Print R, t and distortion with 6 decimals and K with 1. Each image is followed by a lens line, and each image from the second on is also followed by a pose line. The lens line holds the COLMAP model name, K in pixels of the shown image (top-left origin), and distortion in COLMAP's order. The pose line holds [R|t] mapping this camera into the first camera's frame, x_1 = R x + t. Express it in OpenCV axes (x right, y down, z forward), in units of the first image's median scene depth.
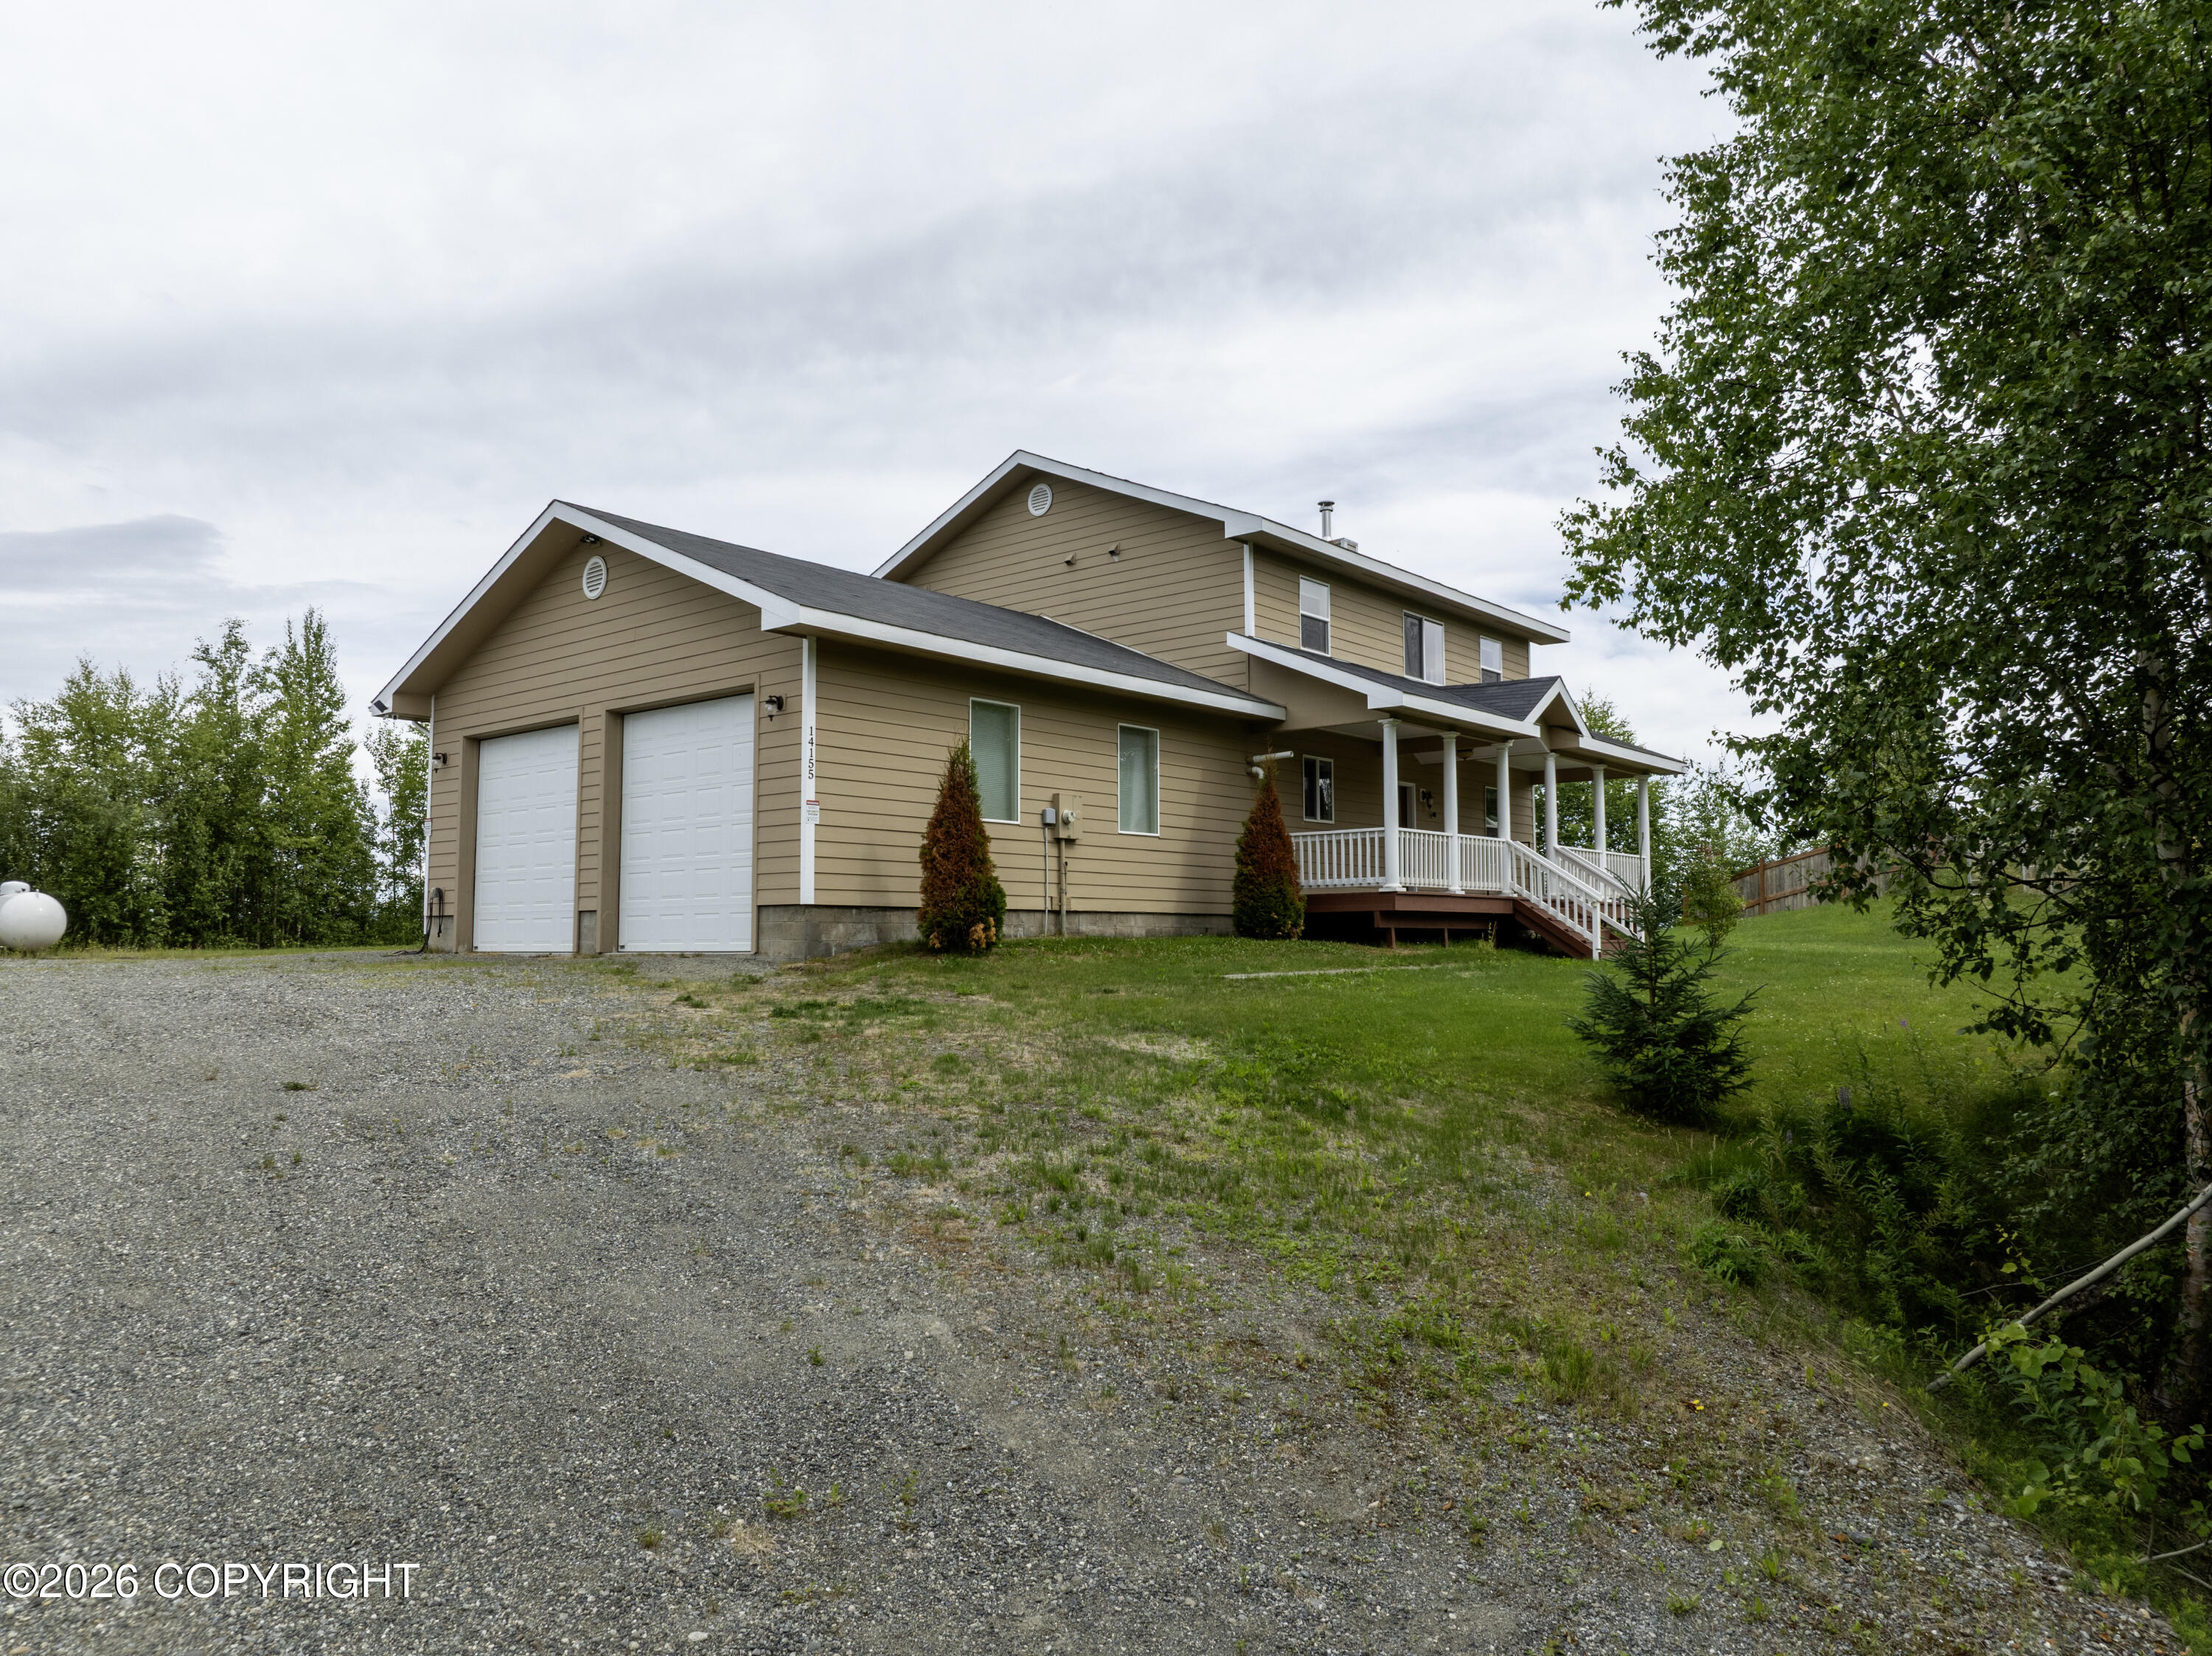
lens RADIAL K [[1570.0, 0, 1119.3], [0, 1570.0, 785.9], [0, 0, 1]] dist [-0.044850, 0.000155]
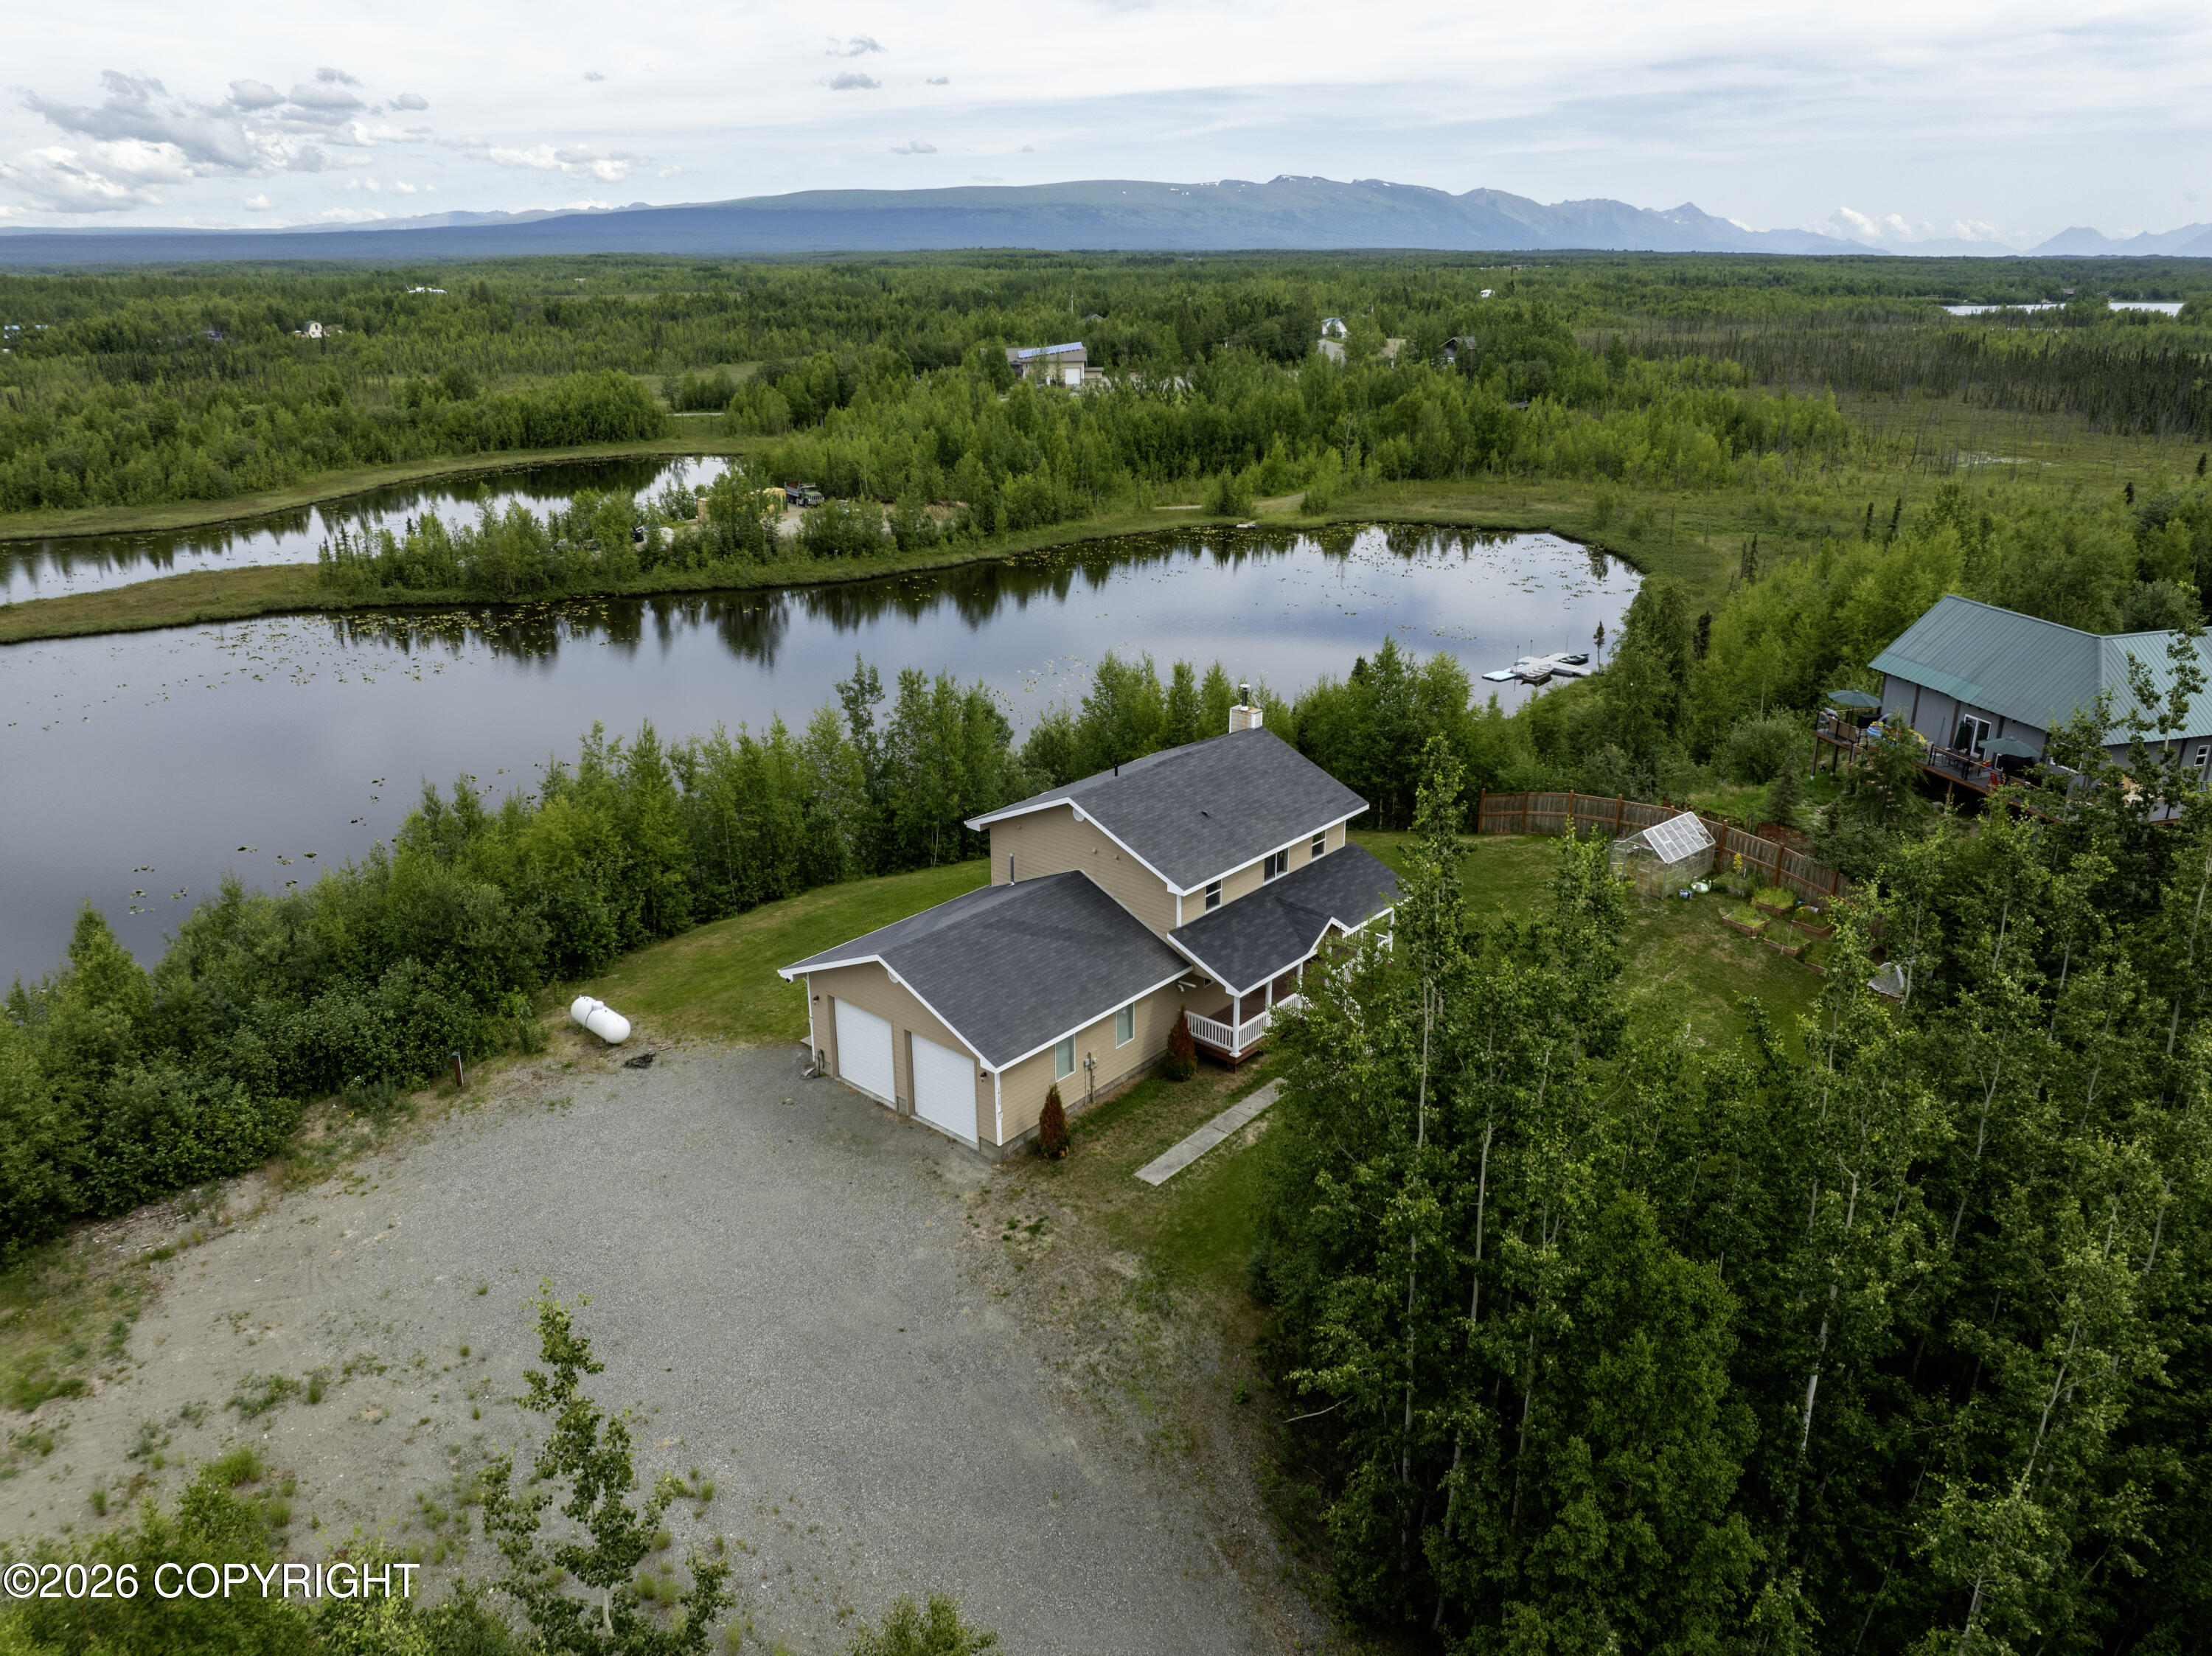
lens RADIAL K [[1553.9, 0, 1106.0], [0, 1553.9, 828.0], [0, 0, 1]] dist [-0.041578, -0.005735]
pose [[0.999783, 0.013191, -0.016145, 0.019670], [-0.004830, 0.899867, 0.436138, -1.526396], [0.020281, -0.435965, 0.899735, -1.124374]]
